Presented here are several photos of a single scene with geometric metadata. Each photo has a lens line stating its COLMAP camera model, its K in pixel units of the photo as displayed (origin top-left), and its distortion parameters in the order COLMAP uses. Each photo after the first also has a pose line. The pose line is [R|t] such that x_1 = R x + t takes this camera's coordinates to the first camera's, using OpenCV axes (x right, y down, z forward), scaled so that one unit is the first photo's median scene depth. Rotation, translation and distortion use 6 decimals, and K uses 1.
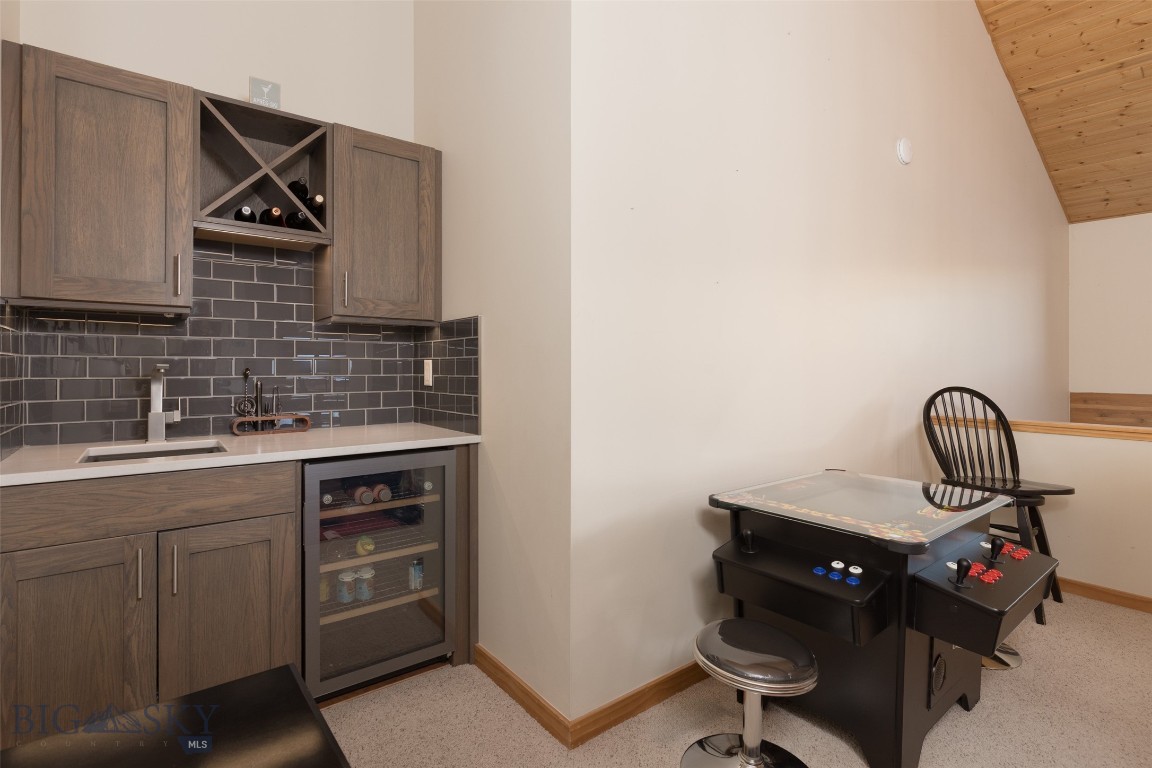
lens RADIAL K [[531.7, 0, 554.6], [0, 531.7, 362.6], [0, 0, 1]] dist [0.005639, -0.000388]
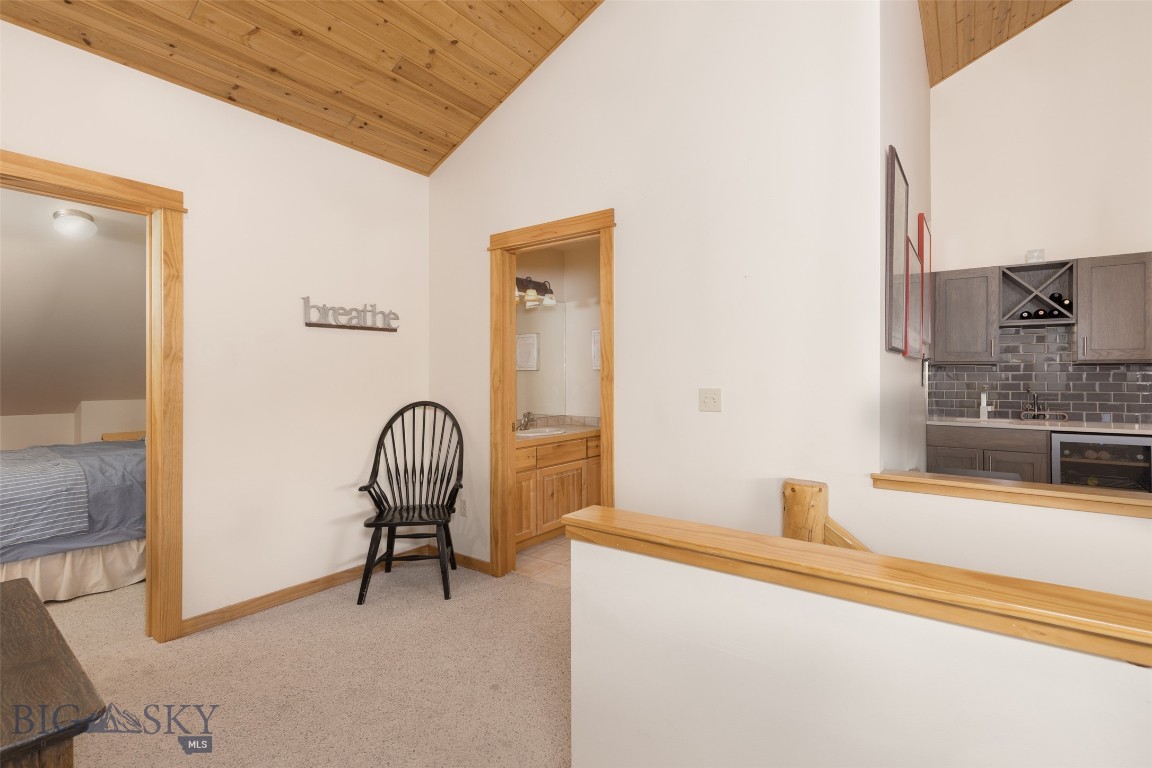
lens RADIAL K [[531.7, 0, 576.2], [0, 531.7, 376.5], [0, 0, 1]] dist [0.005639, -0.000388]
pose [[0.268238, 0.000851, -0.963352, 0.986200], [0.008054, 0.999963, 0.003126, -0.056300], [0.963319, -0.008597, 0.268221, -1.292008]]
